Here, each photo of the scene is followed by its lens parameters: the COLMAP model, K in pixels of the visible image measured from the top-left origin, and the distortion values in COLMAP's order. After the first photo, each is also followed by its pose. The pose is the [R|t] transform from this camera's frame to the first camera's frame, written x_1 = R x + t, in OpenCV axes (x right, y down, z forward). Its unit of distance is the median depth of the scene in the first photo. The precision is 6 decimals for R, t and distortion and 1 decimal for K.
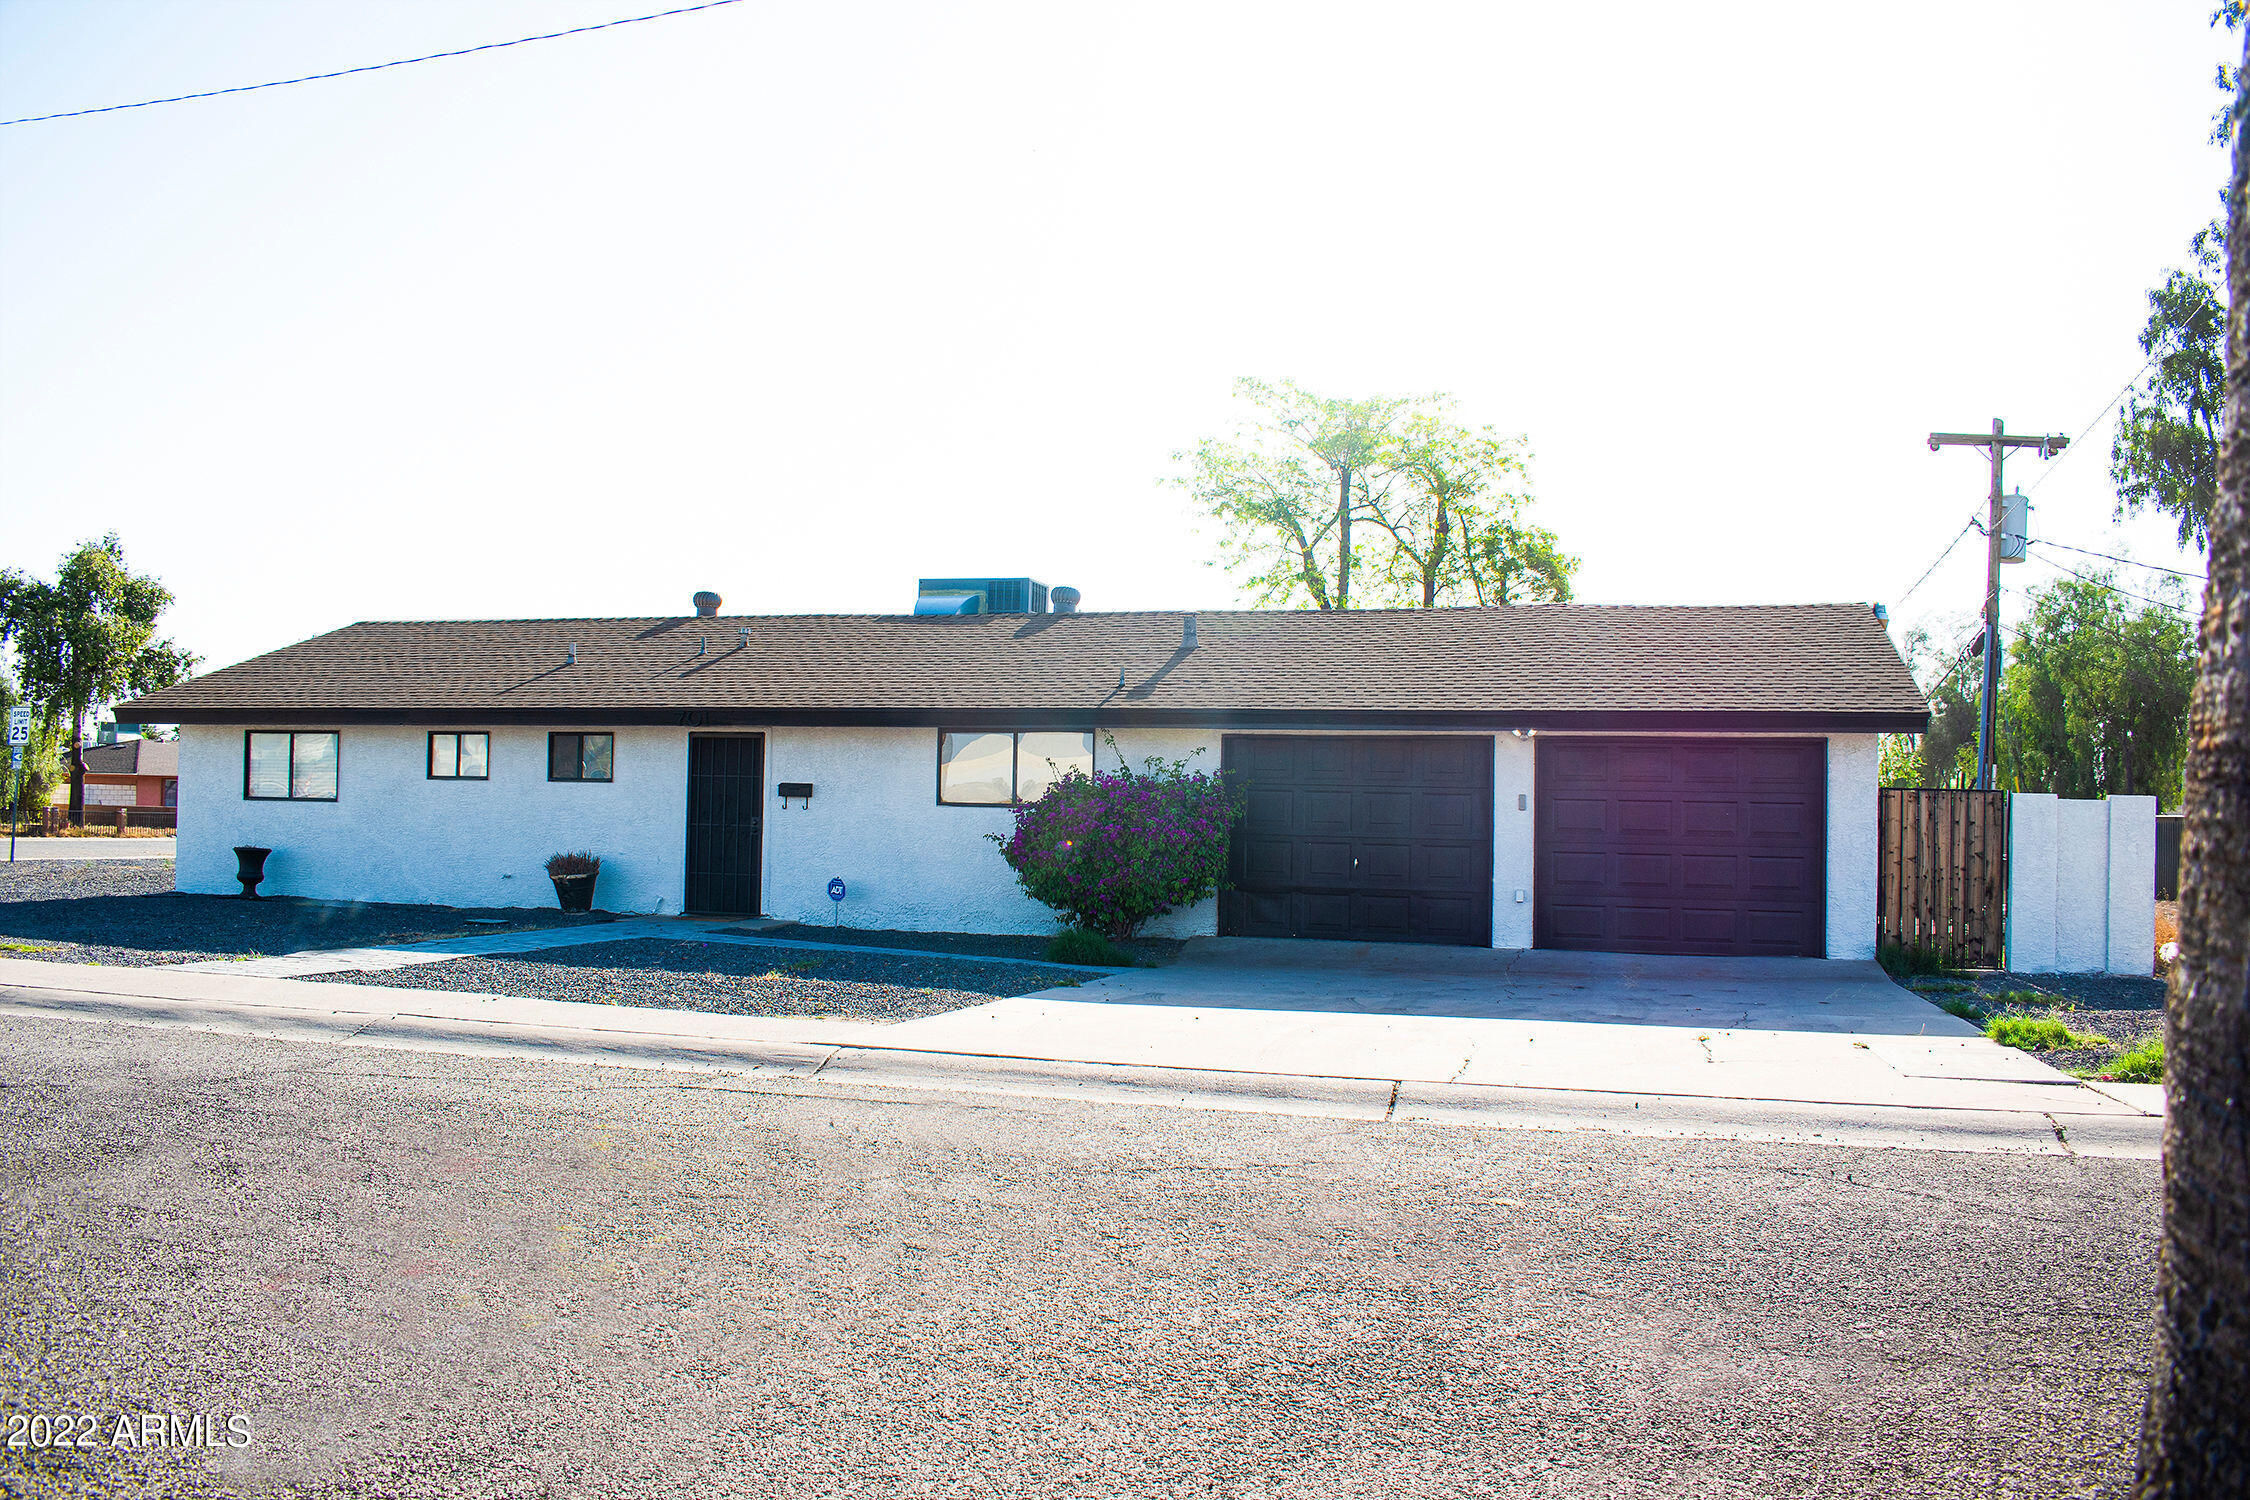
lens RADIAL K [[1752.9, 0, 1126.4], [0, 1752.9, 752.9], [0, 0, 1]] dist [-0.097645, 0.014529]
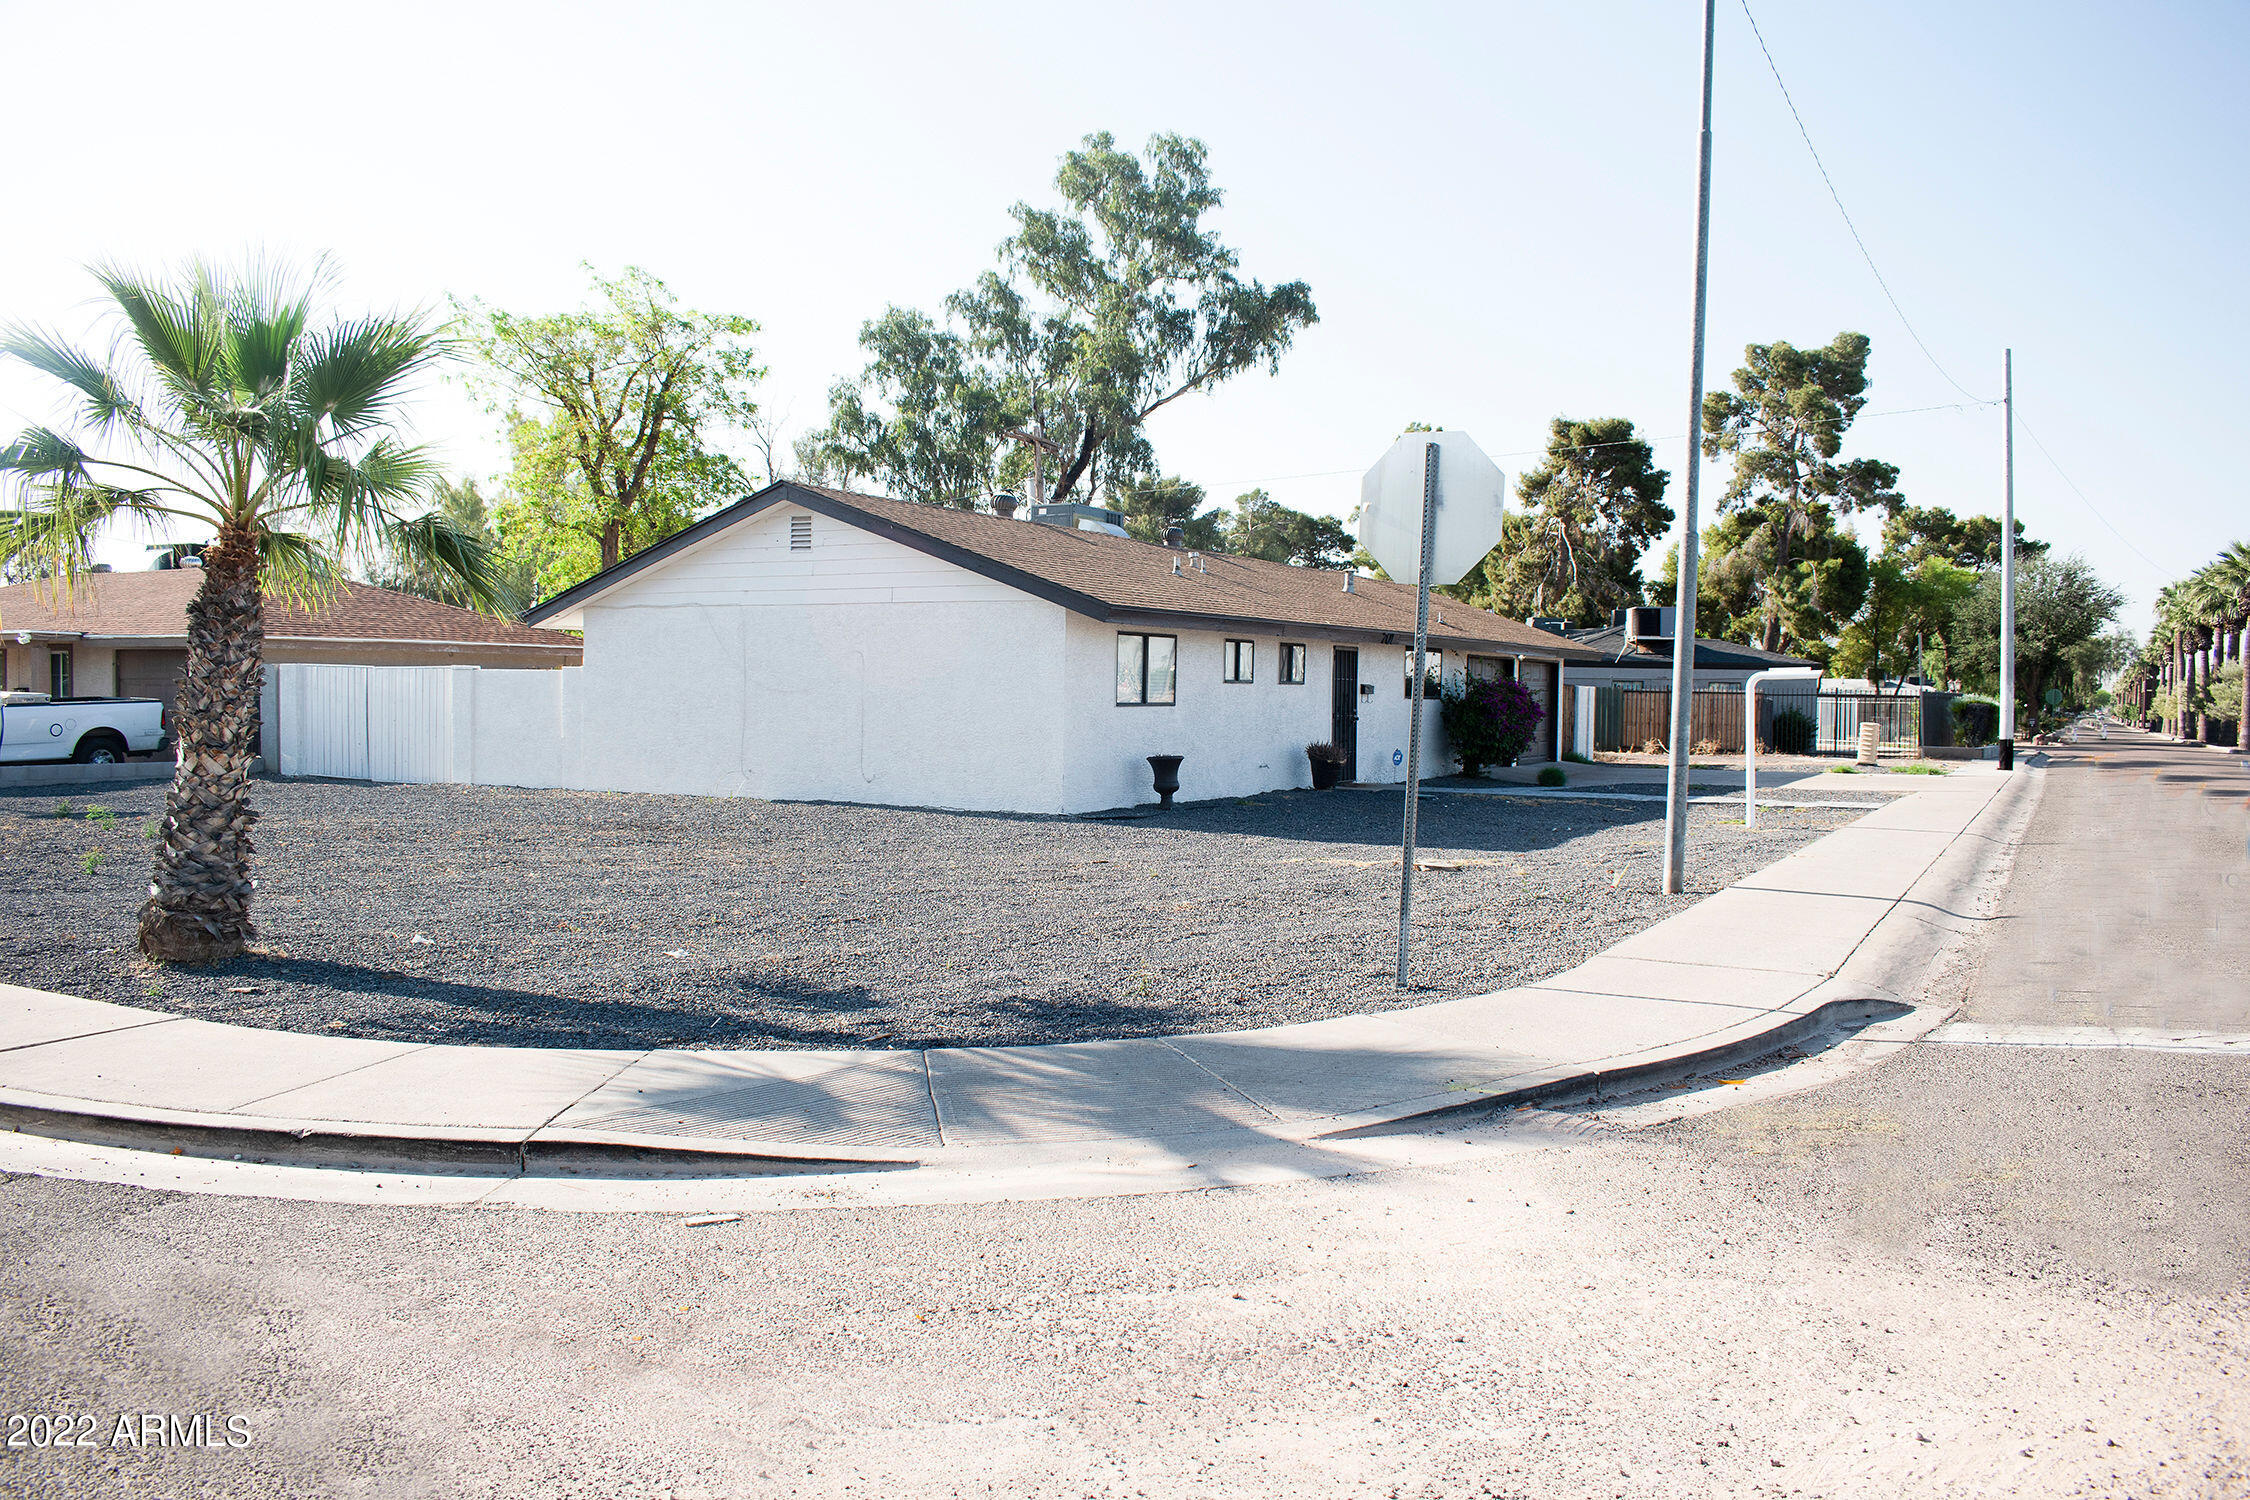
lens RADIAL K [[1676.5, 0, 1125.0], [0, 1676.5, 750.0], [0, 0, 1]] dist [-0.093999, 0.009123]
pose [[0.252485, -0.052964, 0.966150, -1.537356], [-0.047187, 0.996639, 0.066967, -0.011118], [-0.966450, -0.062498, 0.249137, 0.845511]]
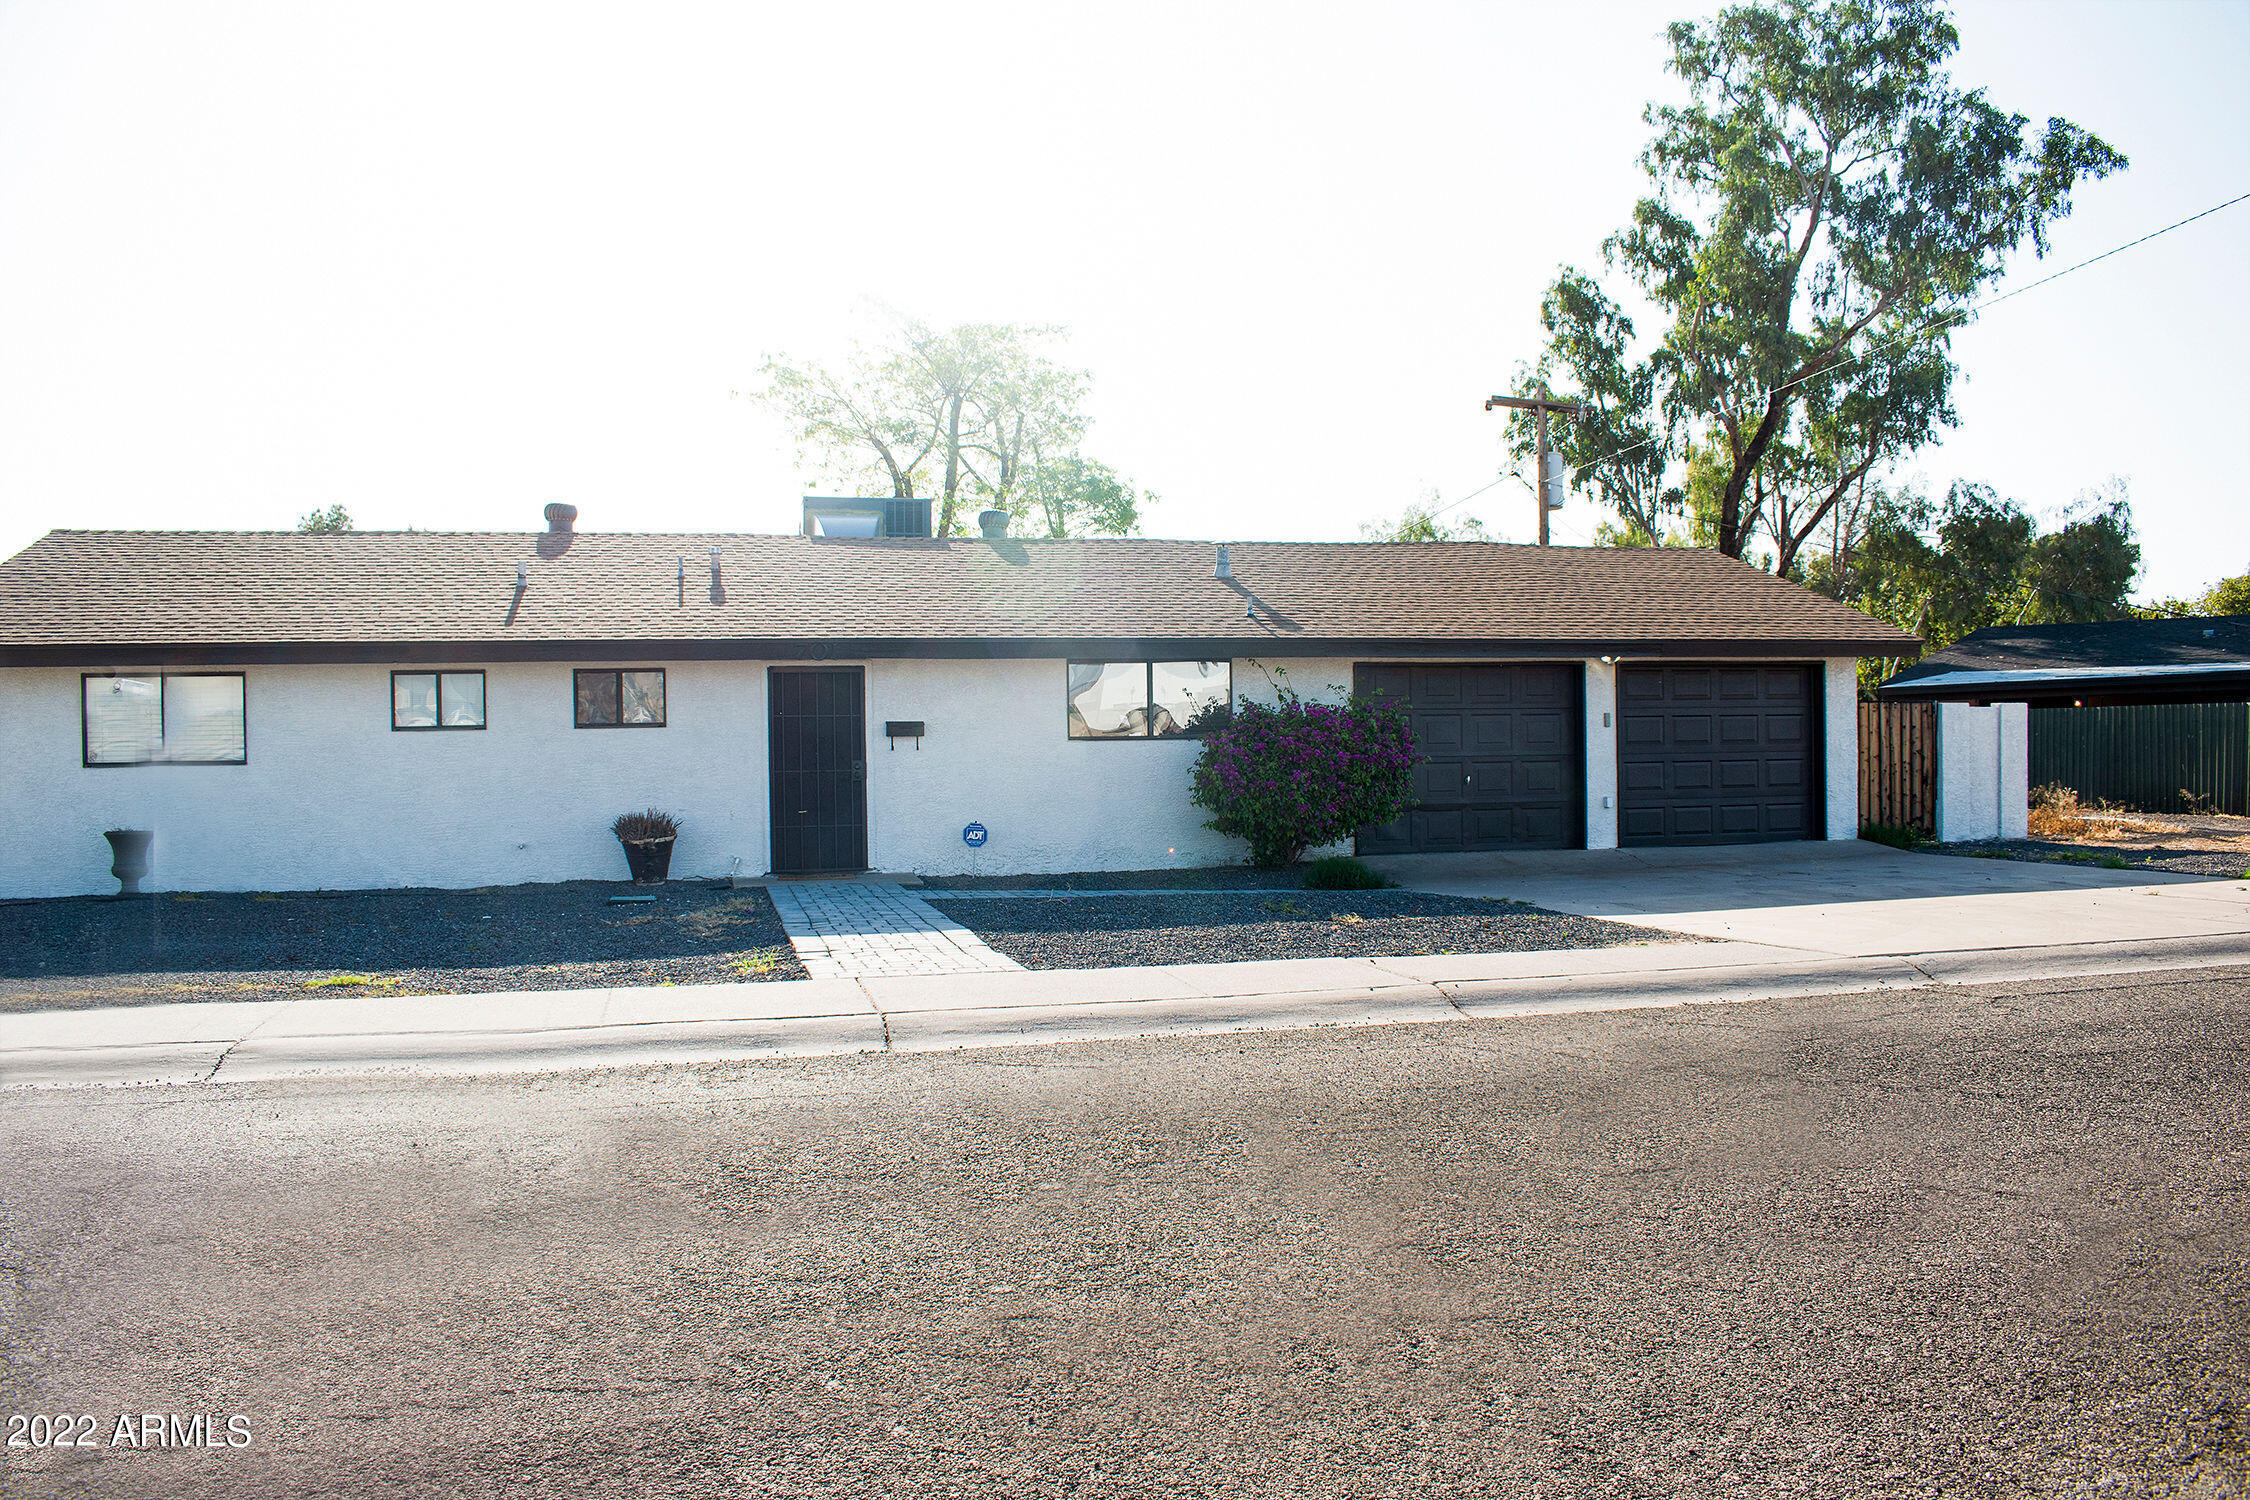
lens RADIAL K [[1752.9, 0, 1126.4], [0, 1752.9, 752.9], [0, 0, 1]] dist [-0.097645, 0.014529]
pose [[0.867027, -0.036582, 0.496916, -0.539361], [0.015055, 0.998769, 0.047260, -0.007519], [-0.498033, -0.033494, 0.866511, 0.152864]]
